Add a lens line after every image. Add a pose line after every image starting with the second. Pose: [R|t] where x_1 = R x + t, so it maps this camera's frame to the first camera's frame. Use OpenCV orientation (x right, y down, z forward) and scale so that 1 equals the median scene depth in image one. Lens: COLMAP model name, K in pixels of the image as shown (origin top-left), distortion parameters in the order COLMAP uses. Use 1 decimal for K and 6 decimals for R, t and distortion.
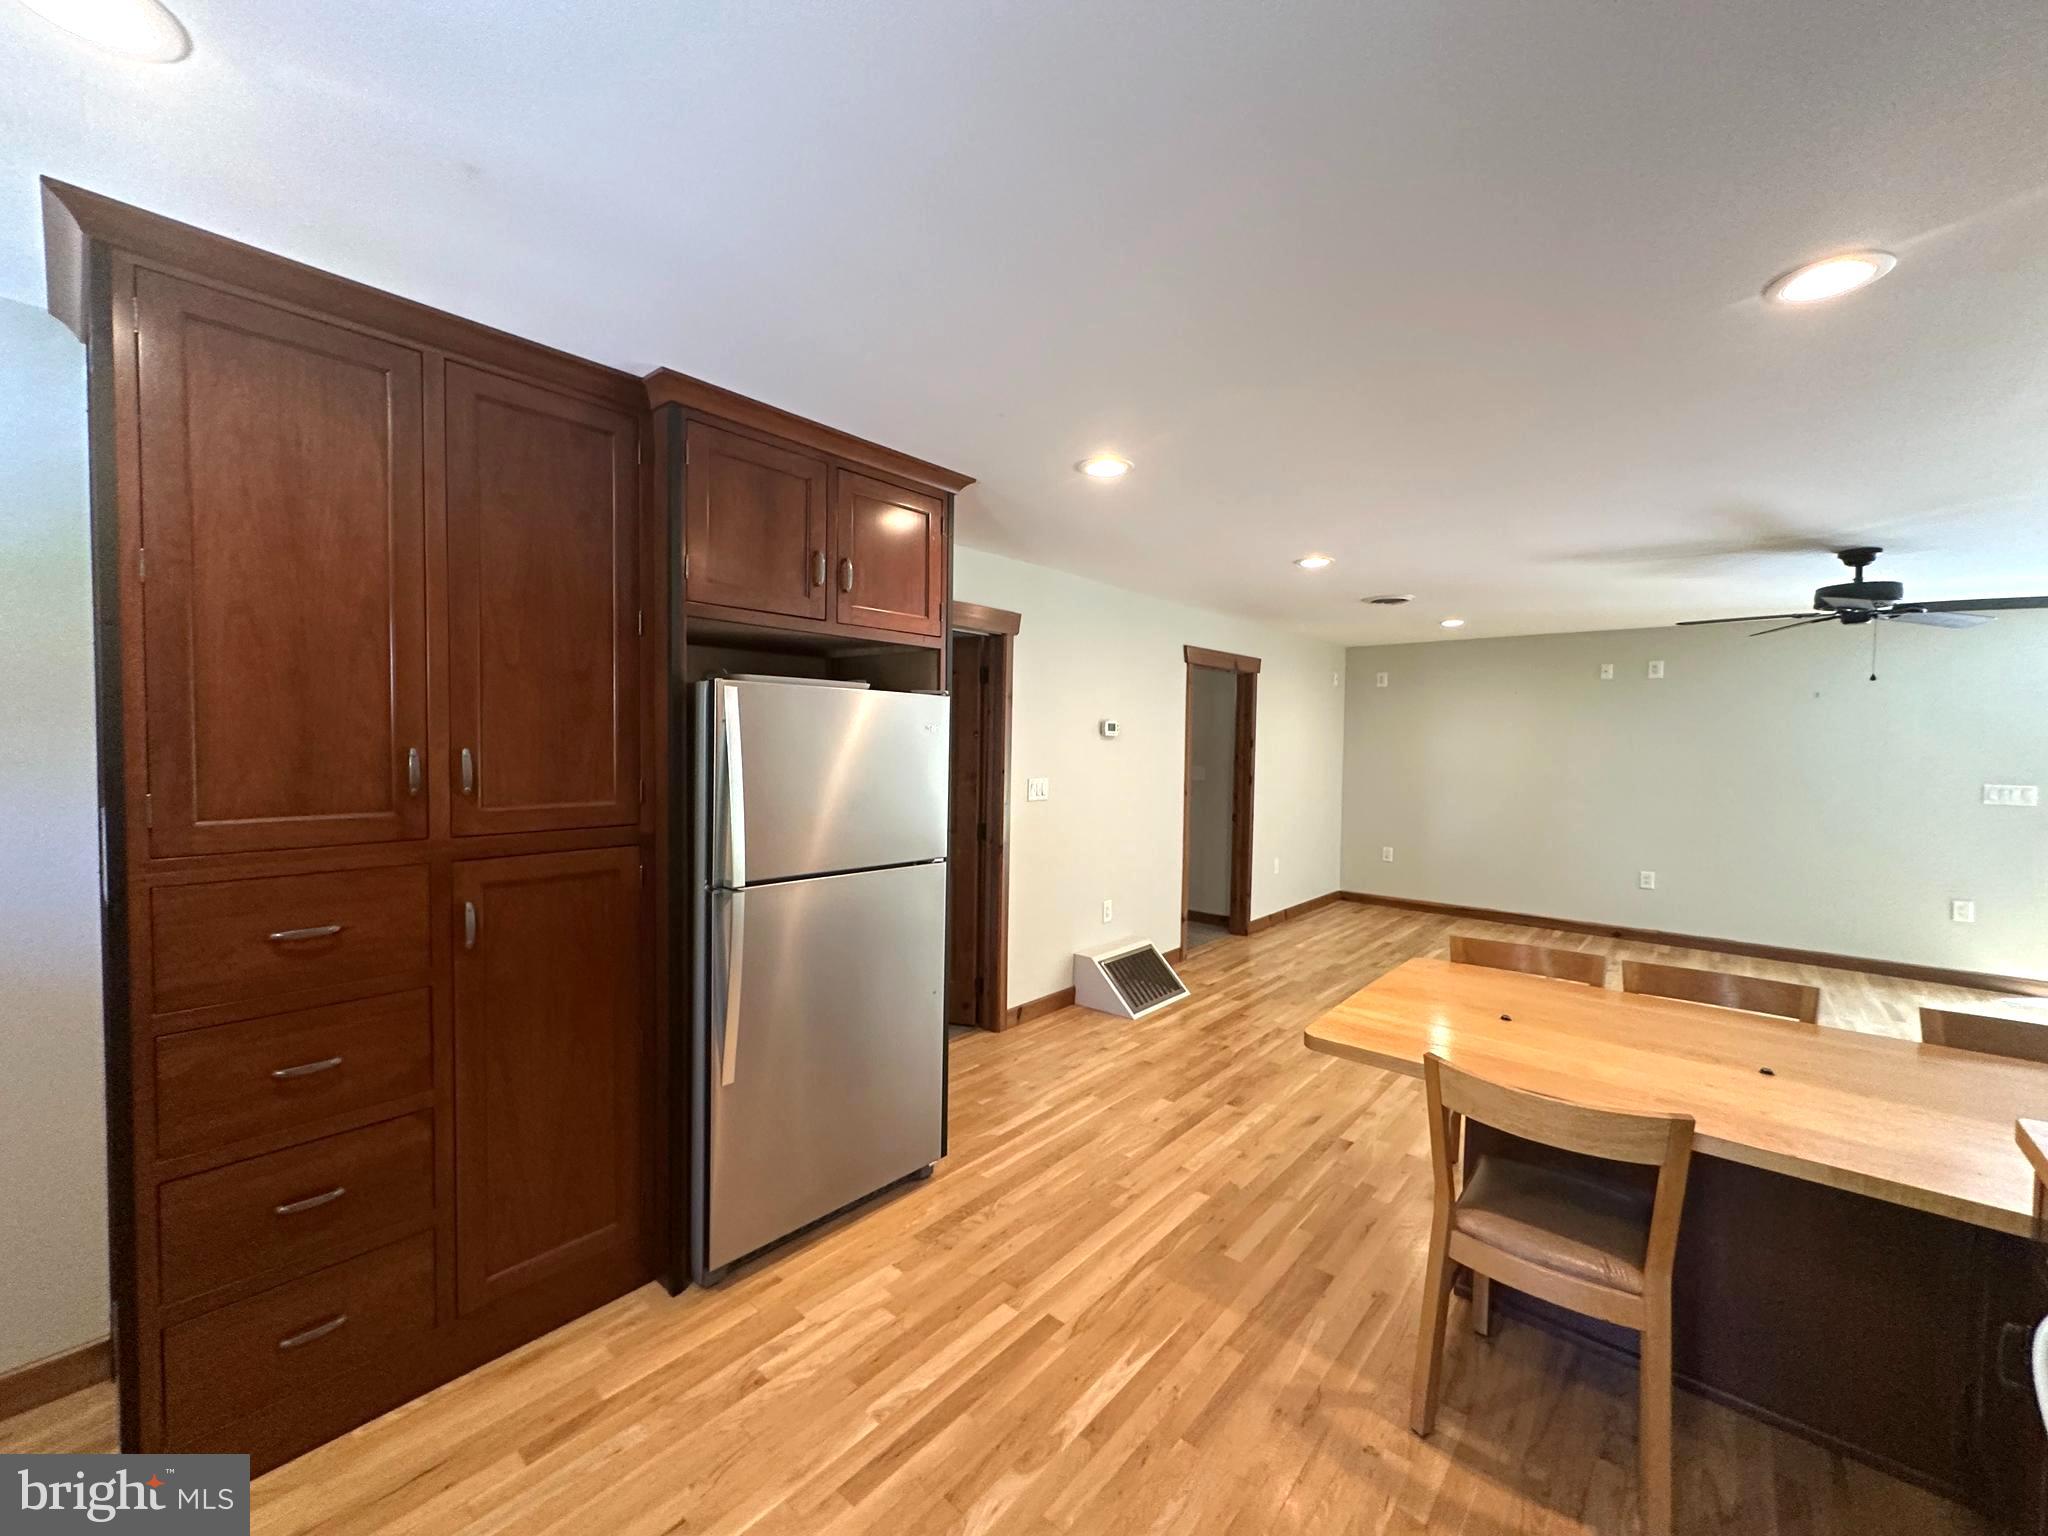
lens RADIAL K [[819.5, 0, 1024.0], [0, 819.5, 768.0], [0, 0, 1]] dist [-0.000111, 0.000663]
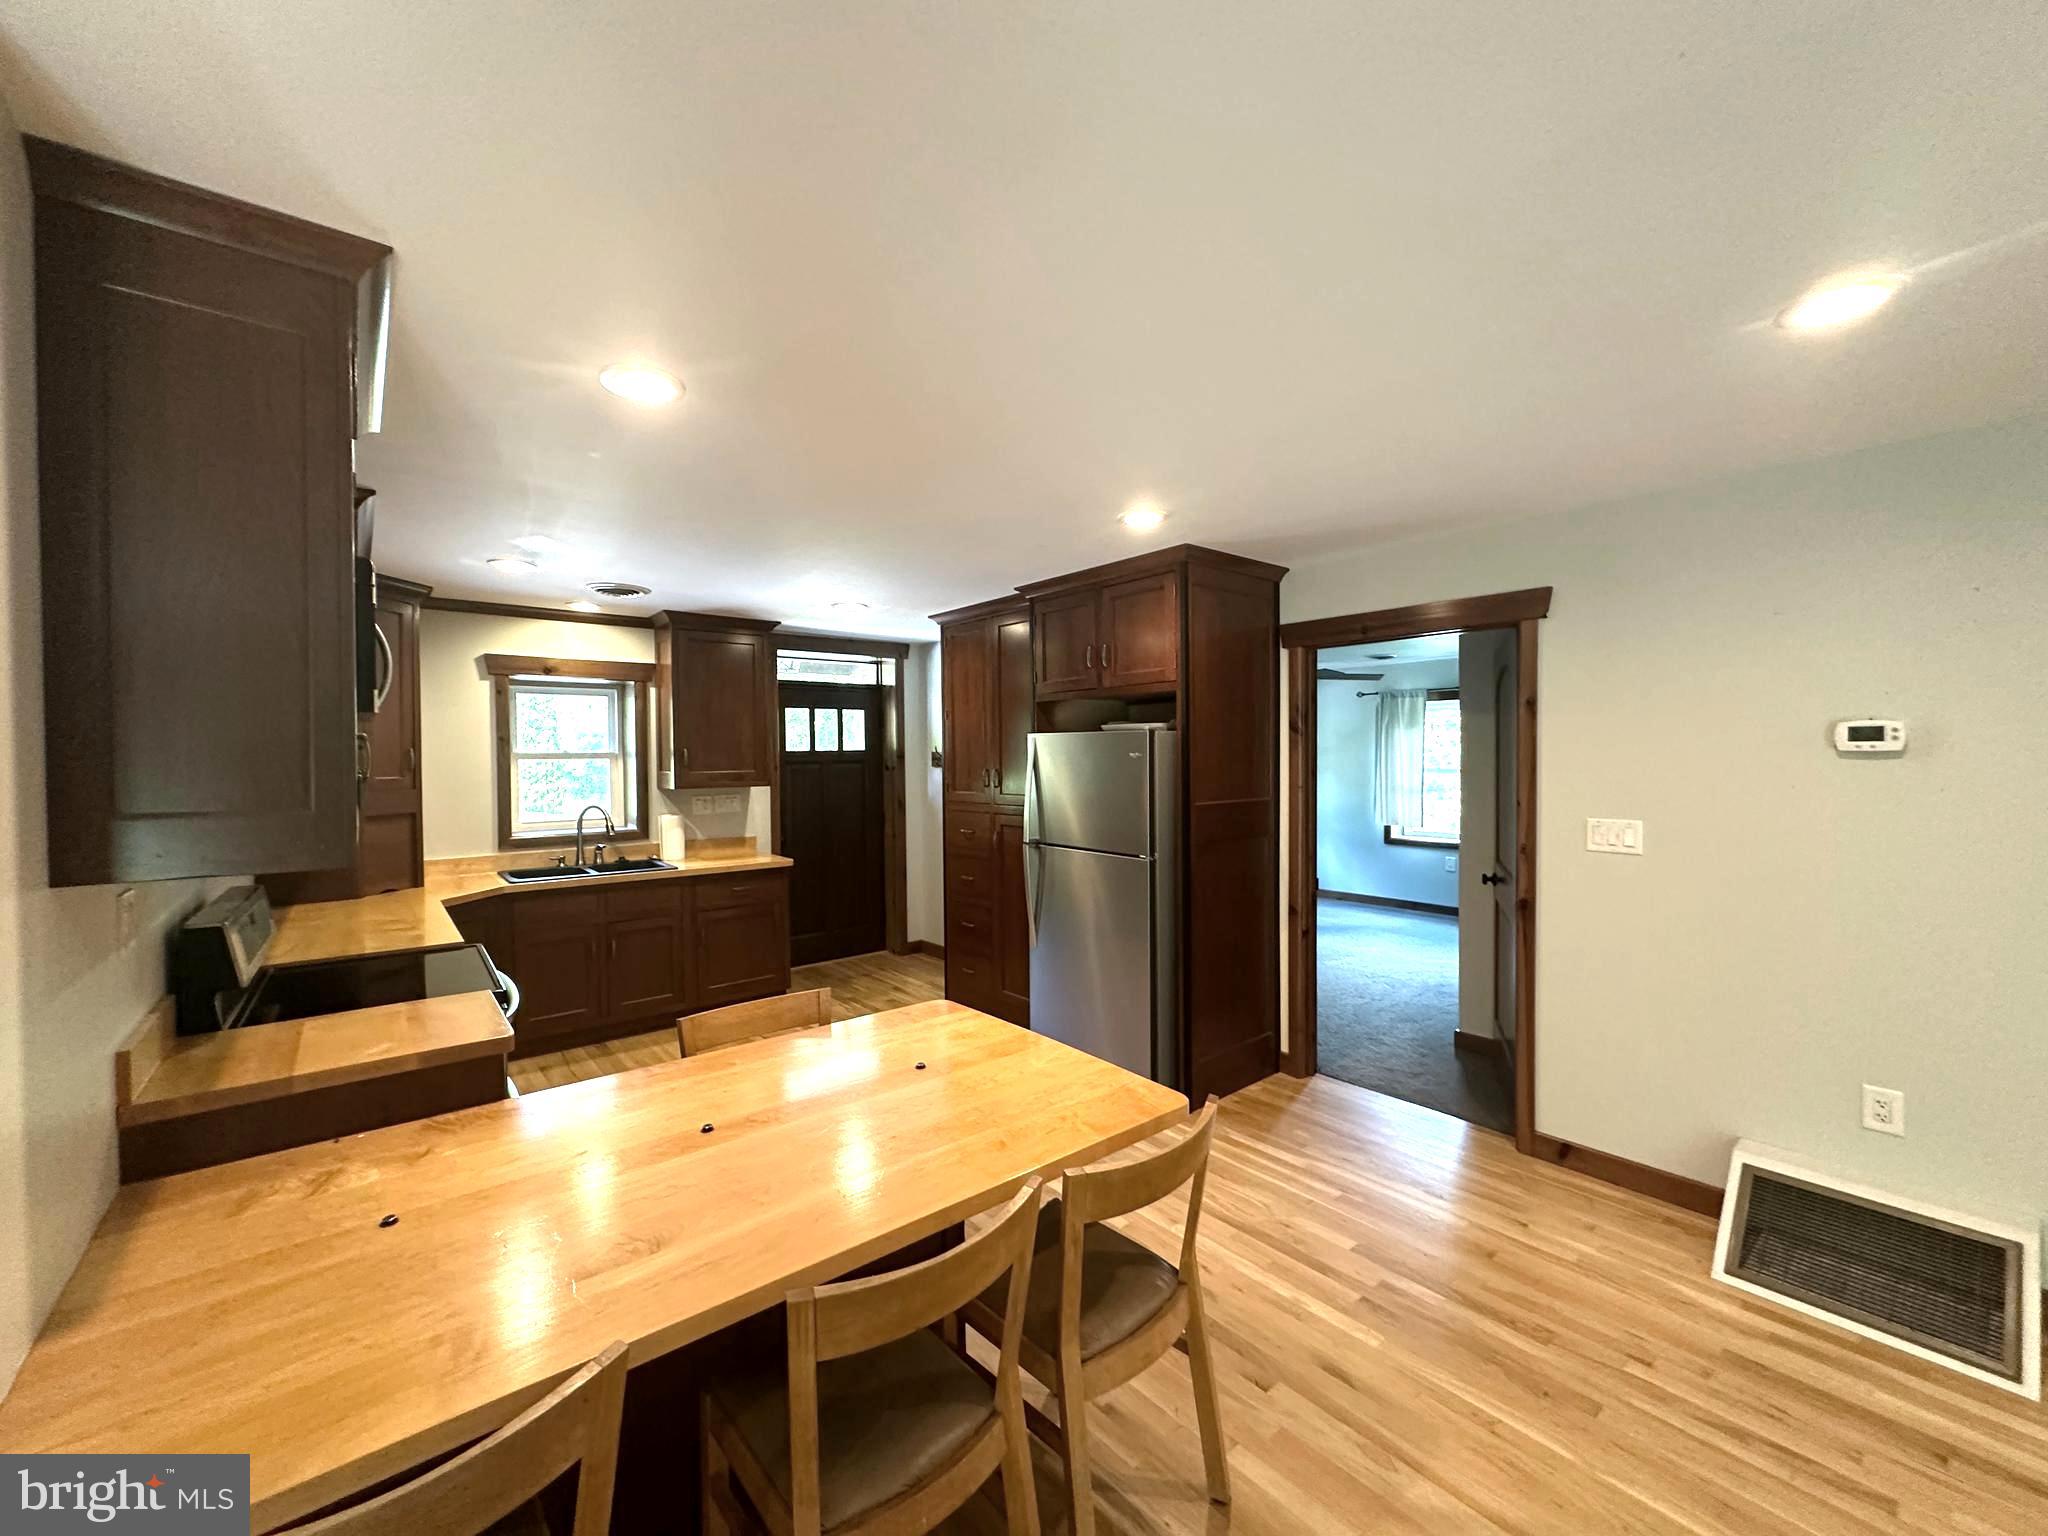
lens RADIAL K [[817.0, 0, 1022.7], [0, 817.0, 767.6], [0, 0, 1]] dist [-0.002867, 0.000733]
pose [[-0.170387, 0.001900, -0.985375, 0.857339], [-0.028151, 0.999581, 0.006795, -0.022631], [0.984975, 0.028898, -0.170262, 0.734957]]
